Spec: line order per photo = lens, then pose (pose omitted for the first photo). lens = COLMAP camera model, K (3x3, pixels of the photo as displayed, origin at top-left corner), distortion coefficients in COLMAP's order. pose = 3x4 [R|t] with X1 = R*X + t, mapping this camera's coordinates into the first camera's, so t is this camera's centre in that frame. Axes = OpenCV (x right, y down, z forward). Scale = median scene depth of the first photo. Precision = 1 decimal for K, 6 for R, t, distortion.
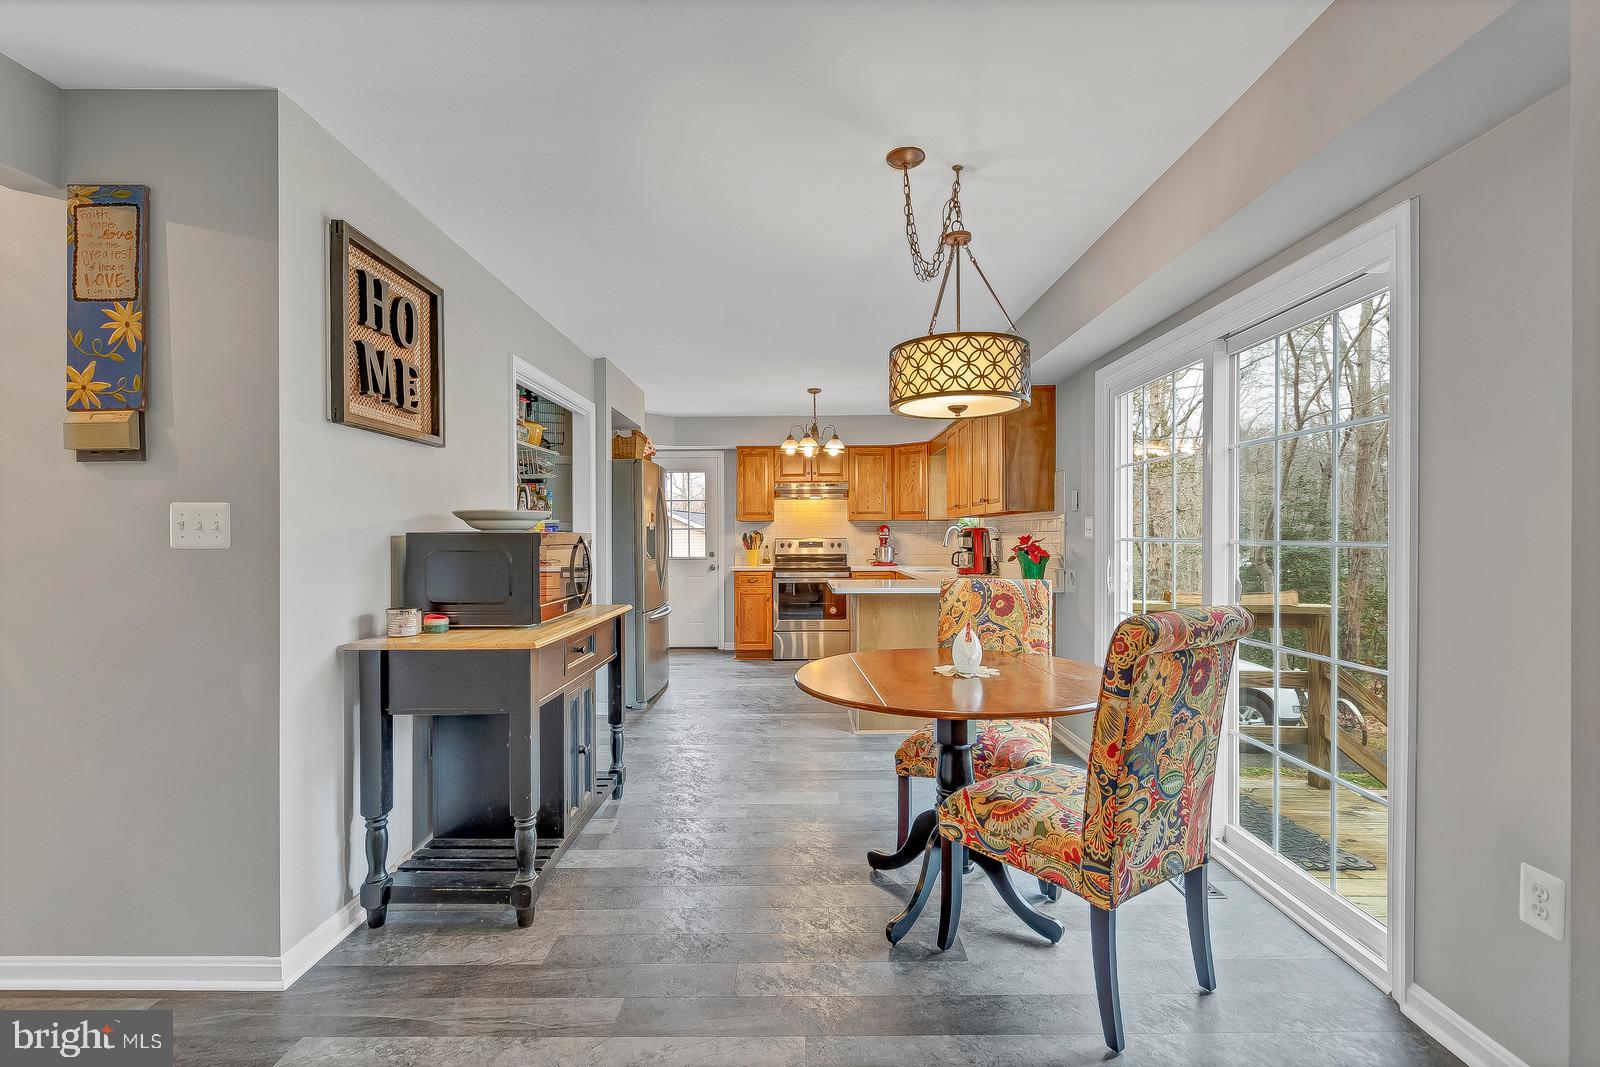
lens RADIAL K [[712.2, 0, 796.5], [0, 712.2, 532.4], [0, 0, 1]] dist [0.003042, -0.000285]
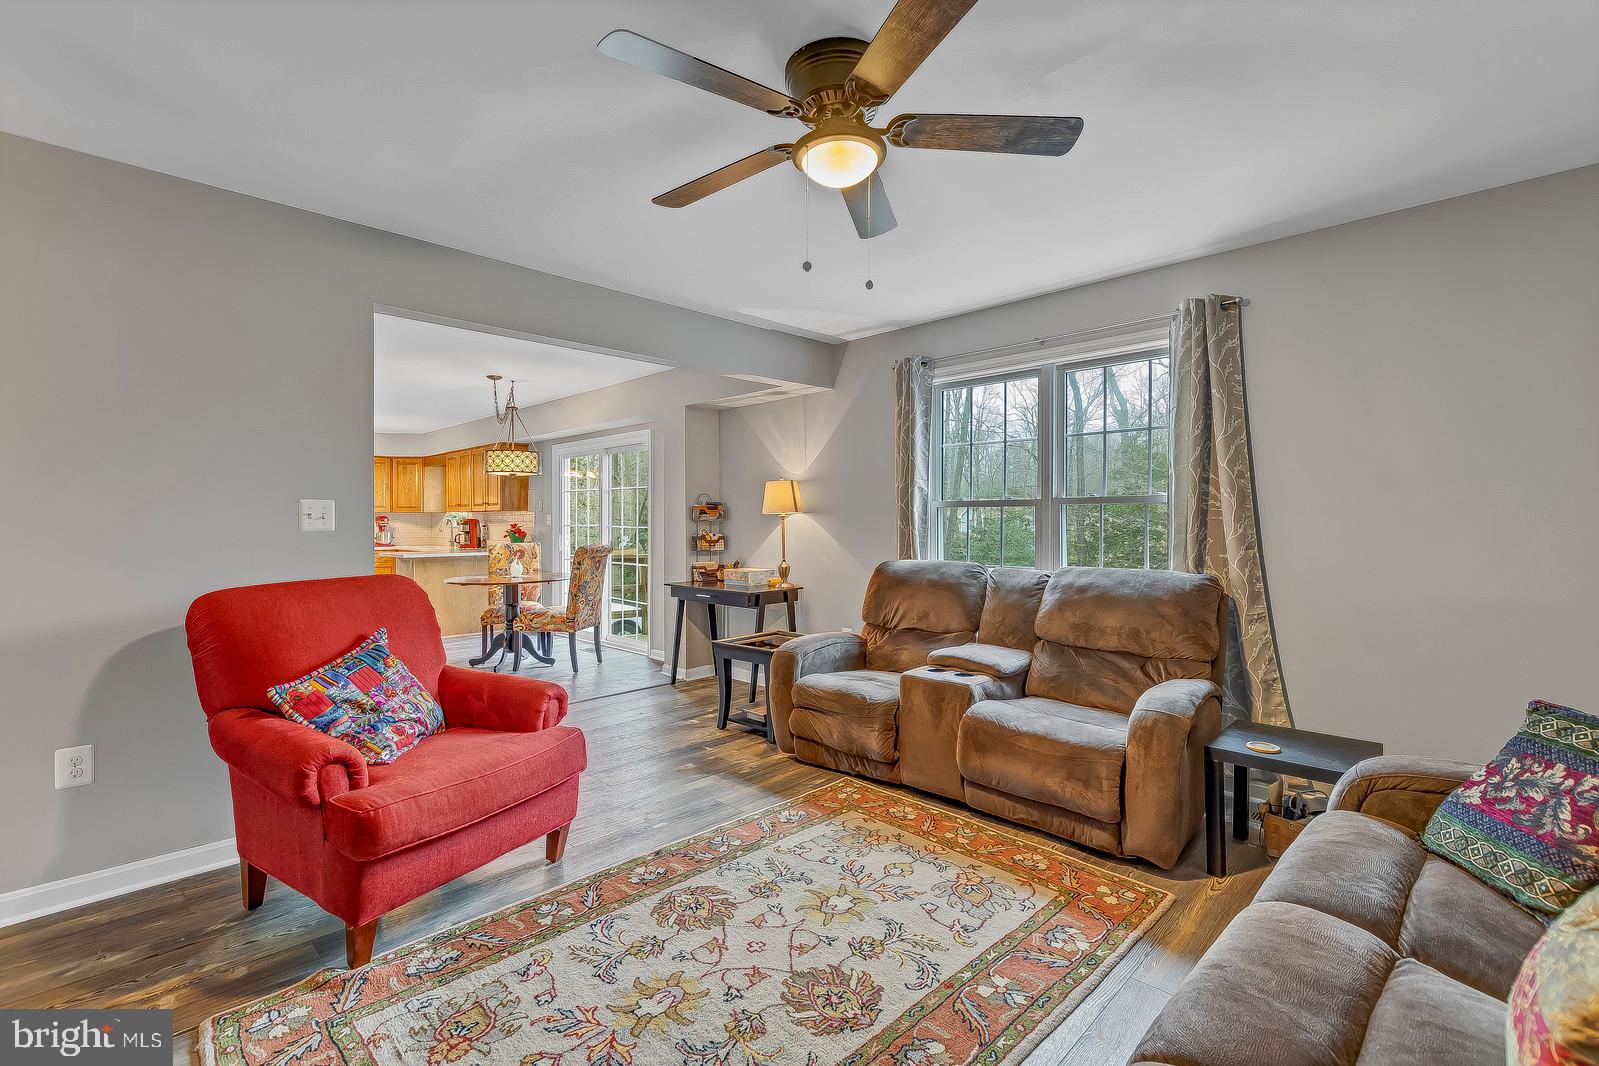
lens RADIAL K [[711.7, 0, 796.0], [0, 711.7, 531.9], [0, 0, 1]] dist [0.003042, -0.000285]
pose [[0.708218, -0.009356, 0.705931, -0.488328], [-0.001850, 0.999884, 0.015108, -0.003904], [-0.705991, -0.012006, 0.708119, -0.870767]]
